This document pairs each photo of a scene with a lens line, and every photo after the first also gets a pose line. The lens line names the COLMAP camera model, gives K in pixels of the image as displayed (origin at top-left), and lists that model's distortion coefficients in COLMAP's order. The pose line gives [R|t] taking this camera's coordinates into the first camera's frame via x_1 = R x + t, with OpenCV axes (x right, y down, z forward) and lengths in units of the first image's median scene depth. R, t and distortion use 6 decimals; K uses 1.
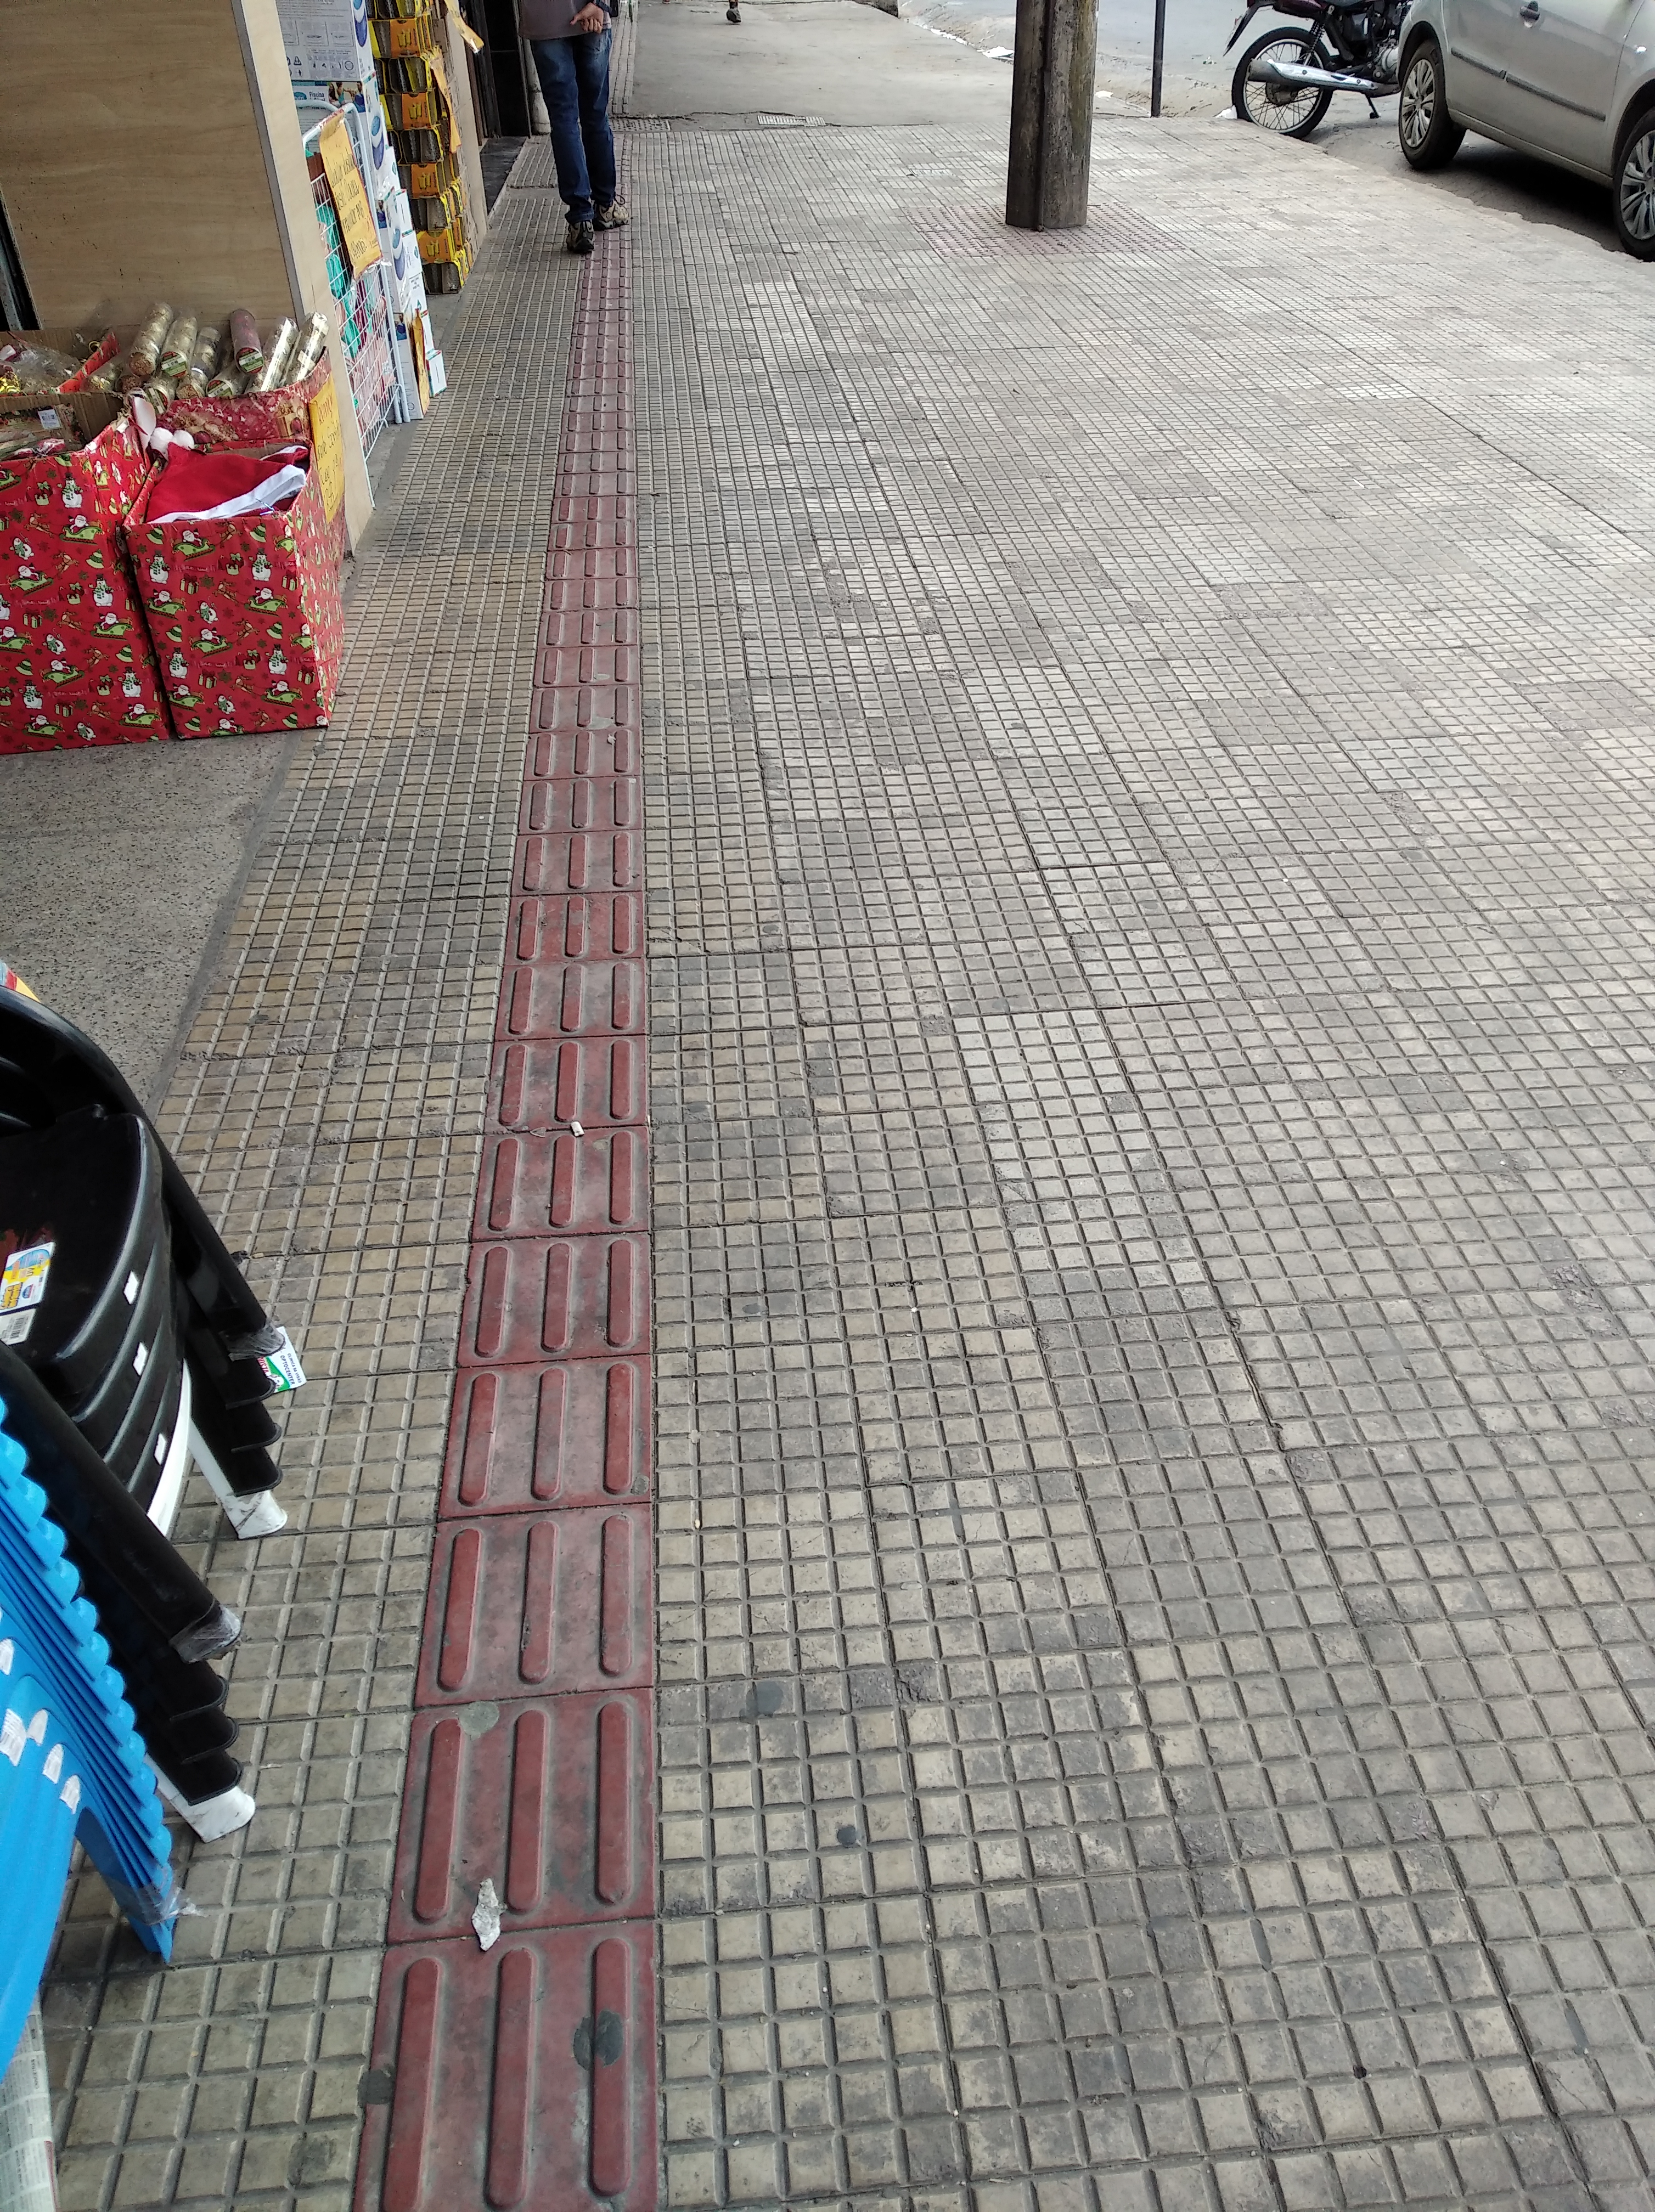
lens RADIAL K [[1636.0, 0, 825.7], [0, 1636.0, 1159.6], [0, 0, 1]] dist [0.045079, -0.060923]
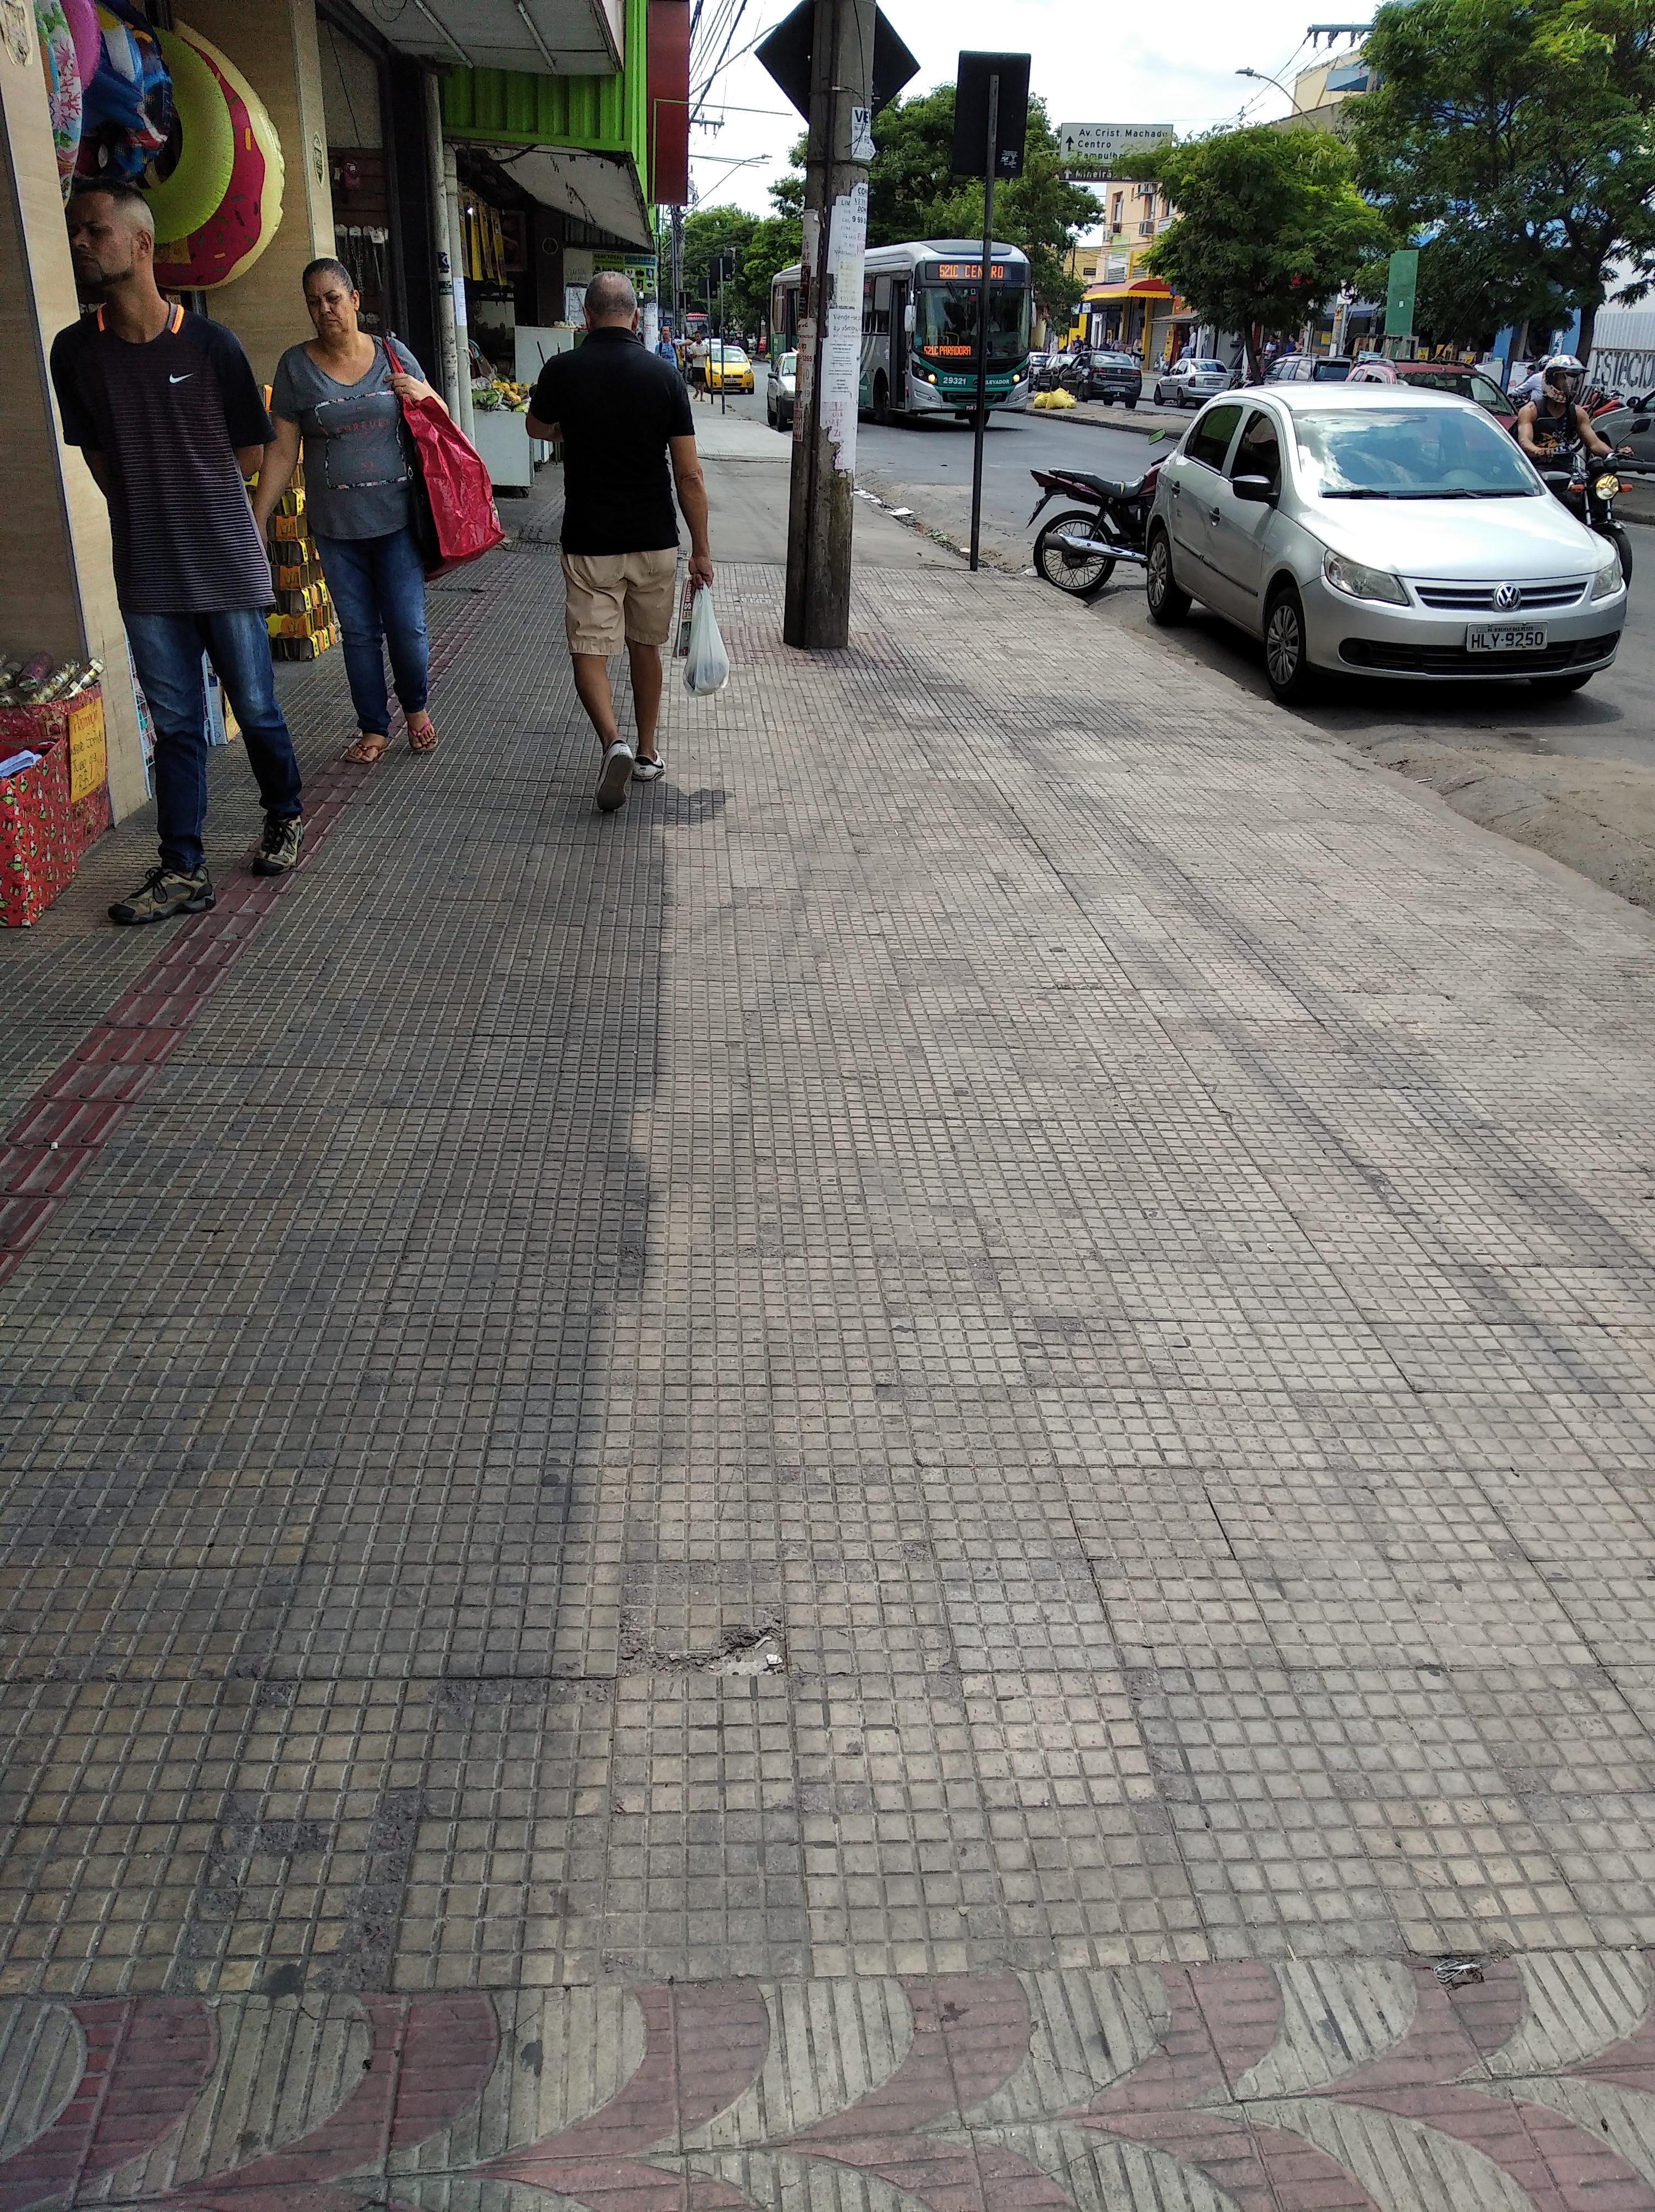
lens RADIAL K [[1636.0, 0, 825.7], [0, 1636.0, 1159.6], [0, 0, 1]] dist [0.045079, -0.060923]
pose [[0.997840, 0.061932, 0.021895, 0.238271], [-0.056083, 0.976757, -0.206881, 0.121405], [-0.034199, 0.205207, 0.978121, -0.232787]]
